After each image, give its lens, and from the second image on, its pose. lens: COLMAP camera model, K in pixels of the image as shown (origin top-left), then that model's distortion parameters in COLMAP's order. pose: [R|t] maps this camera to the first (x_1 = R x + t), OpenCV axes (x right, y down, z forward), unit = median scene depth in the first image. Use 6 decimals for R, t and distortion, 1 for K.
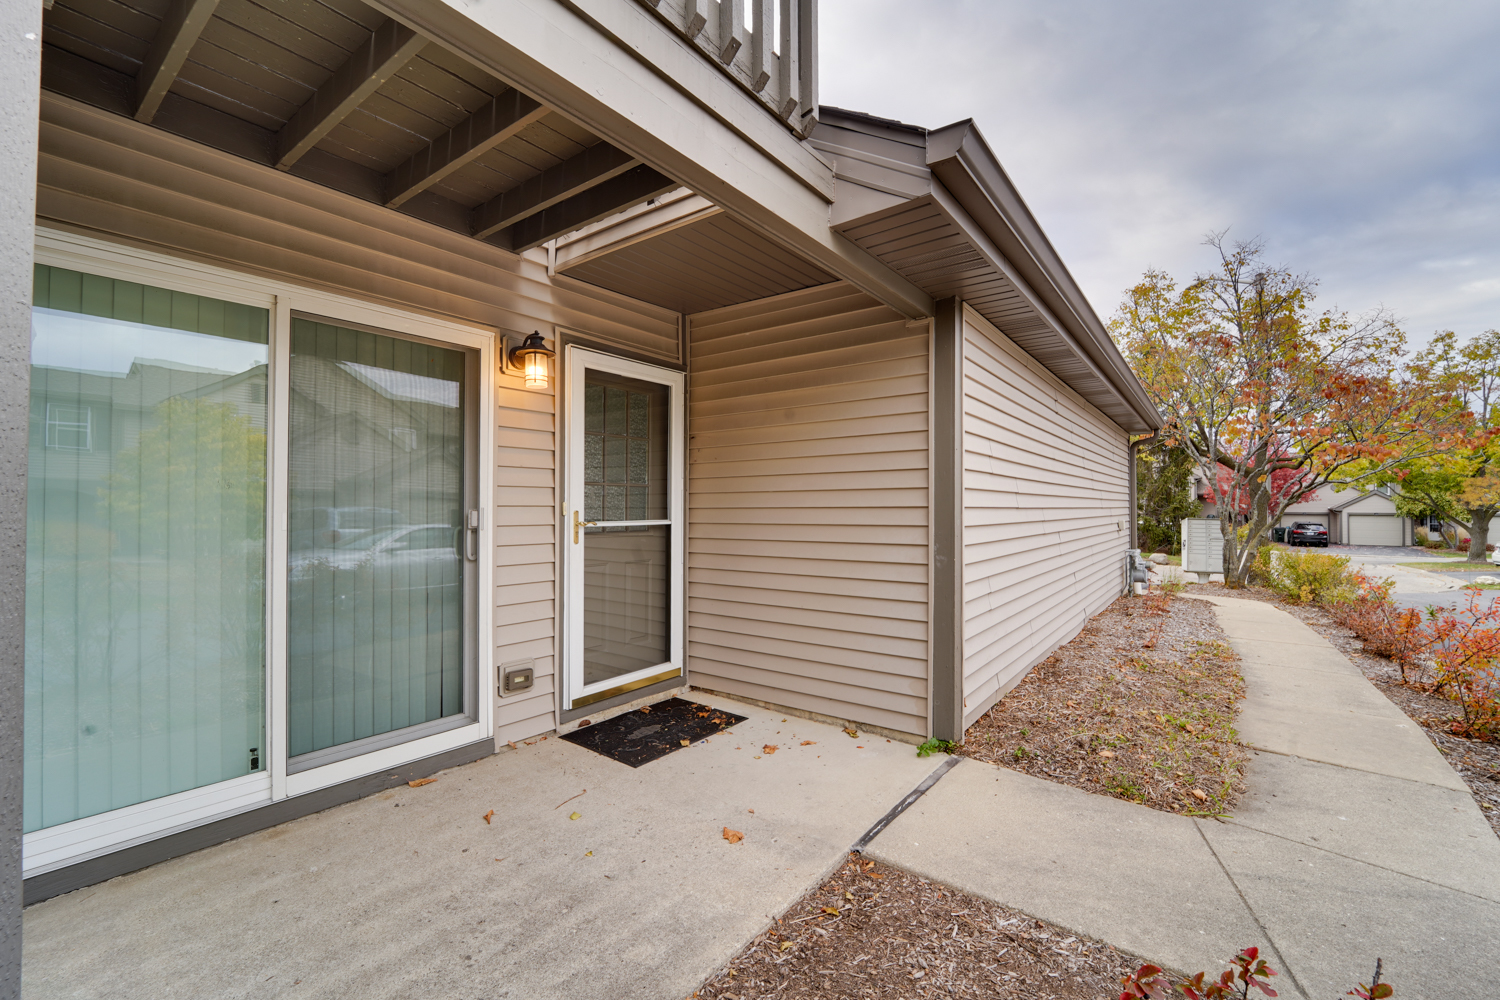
lens RADIAL K [[620.2, 0, 771.3], [0, 620.2, 501.4], [0, 0, 1]] dist [-0.020966, 0.000581]
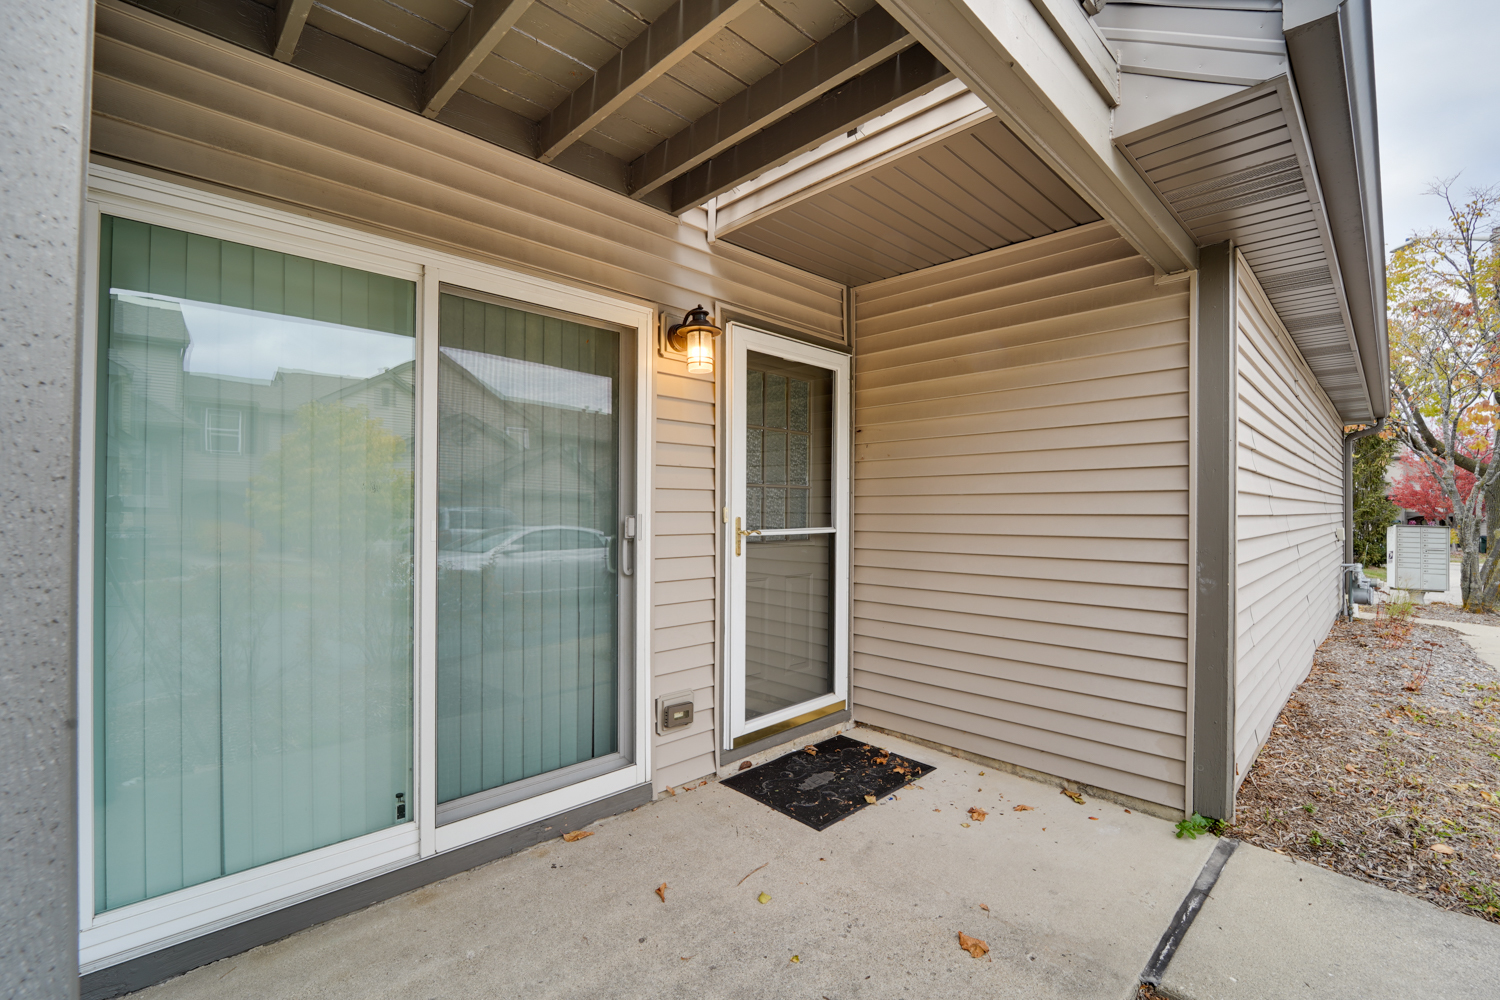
lens RADIAL K [[651.7, 0, 785.8], [0, 651.7, 507.7], [0, 0, 1]] dist [-0.019115, -0.000560]
pose [[0.989980, 0.003768, -0.141157, -0.133402], [-0.002678, 0.999965, 0.007910, -0.005745], [0.141182, -0.007453, 0.989956, 0.129461]]
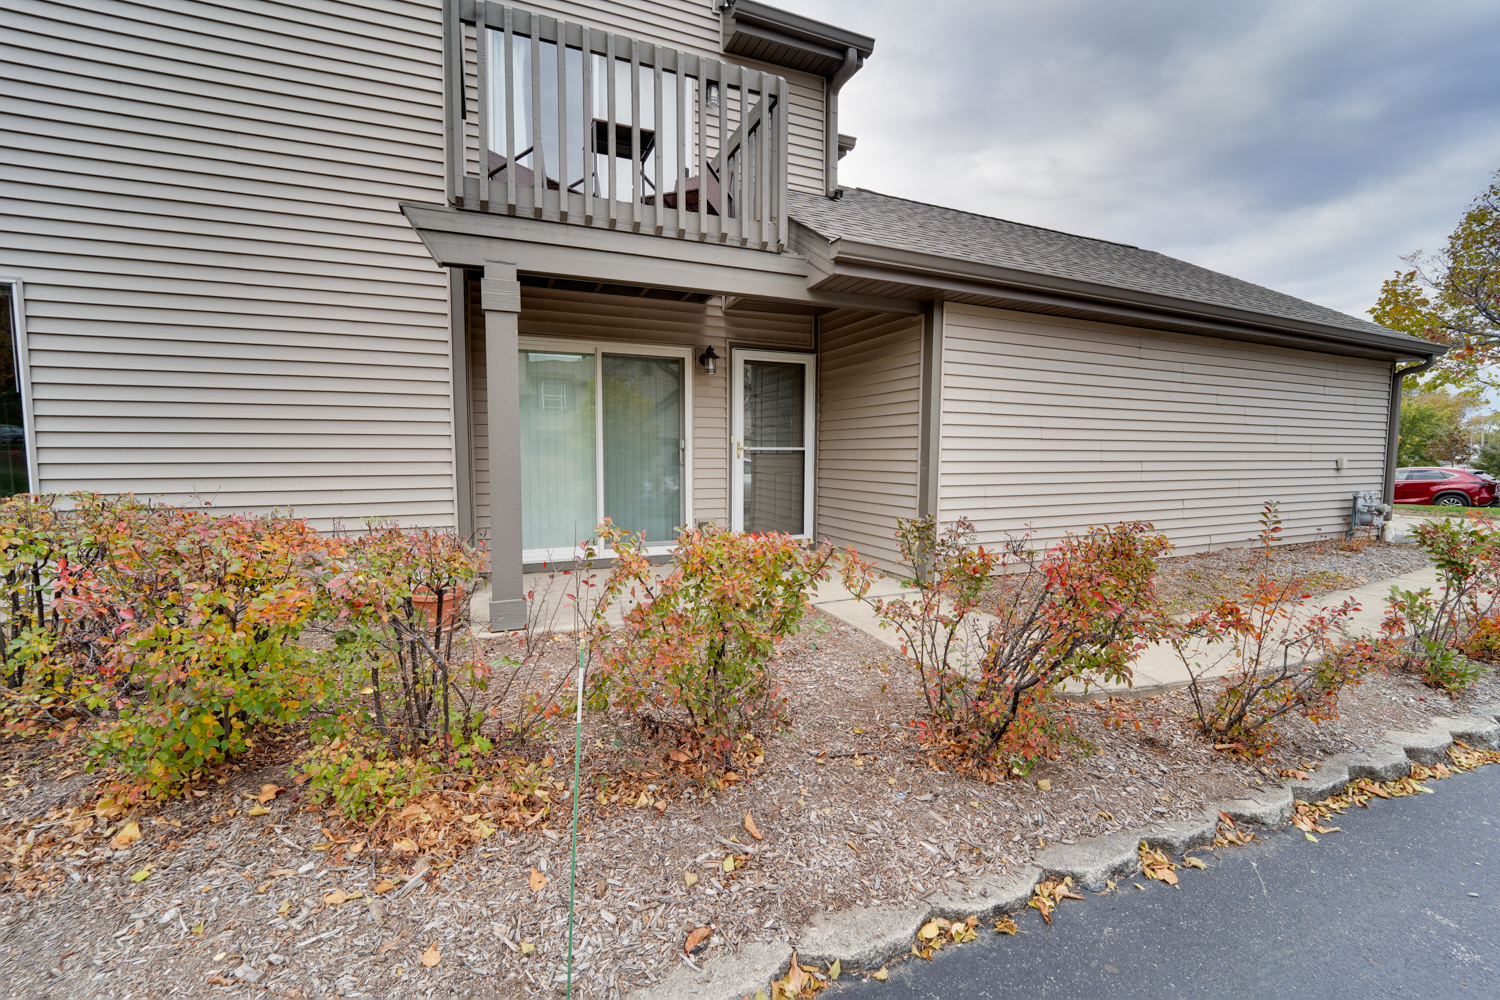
lens RADIAL K [[620.2, 0, 776.3], [0, 620.2, 493.5], [0, 0, 1]] dist [-0.020966, 0.000581]
pose [[0.868790, 0.036425, -0.493839, 0.742642], [0.001112, 0.997145, 0.075505, 0.035591], [0.495179, -0.066147, 0.866269, -0.575794]]
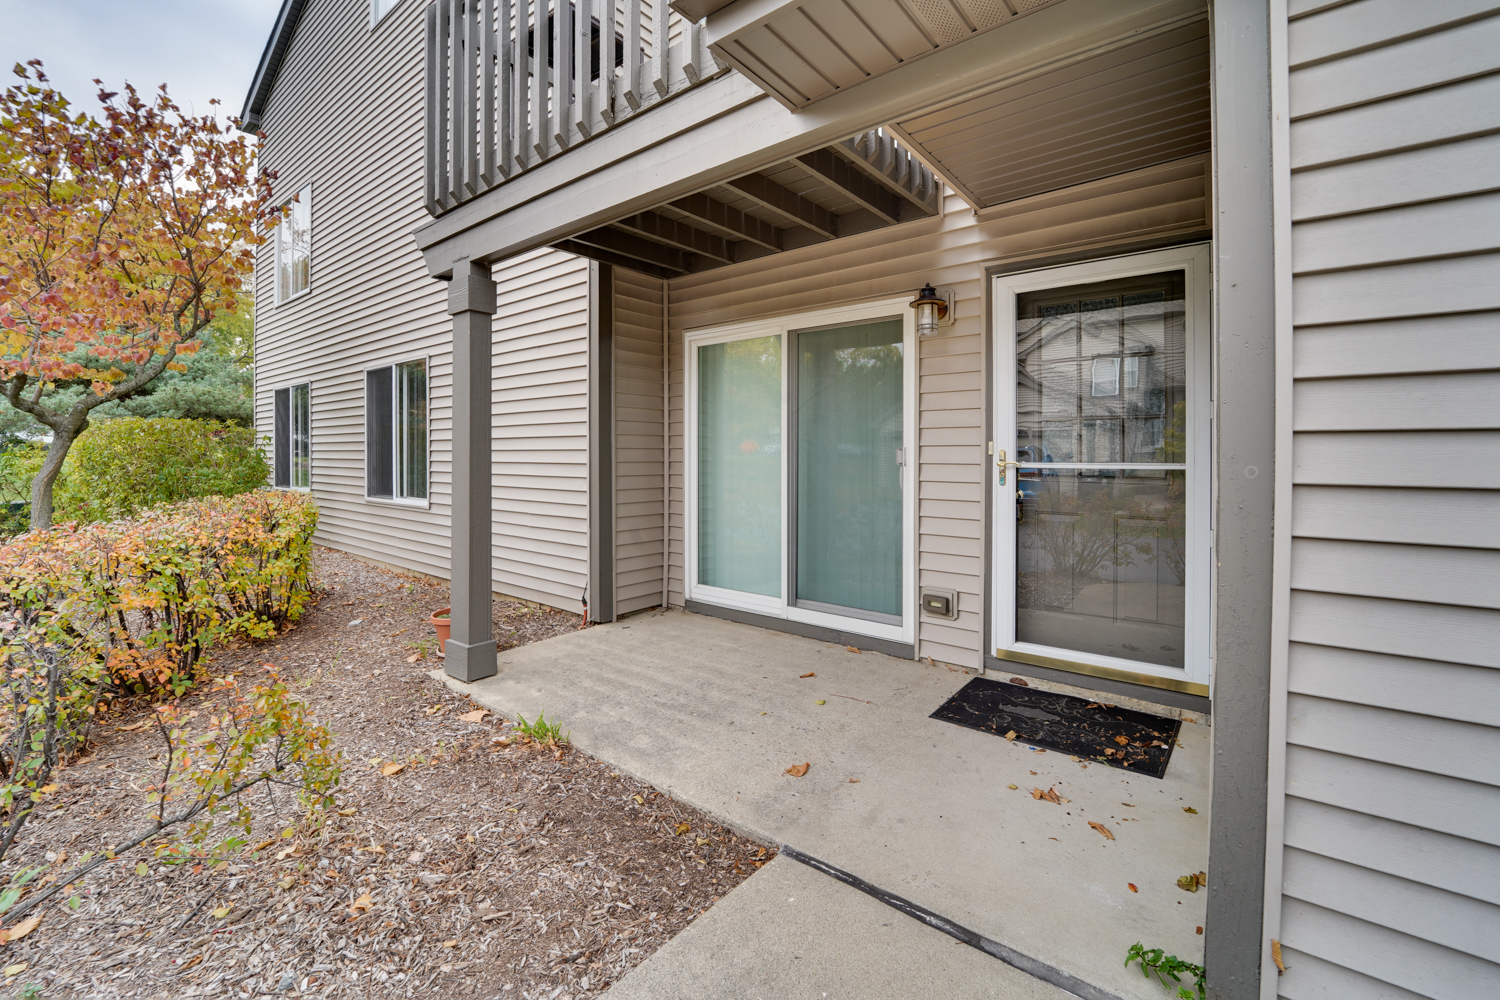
lens RADIAL K [[620.2, 0, 751.5], [0, 620.2, 455.2], [0, 0, 1]] dist [-0.020966, 0.000581]
pose [[-0.028359, 0.001291, -0.999597, 0.687804], [0.011452, 0.999934, 0.000967, 0.019174], [0.999532, -0.011420, -0.028372, 0.697716]]
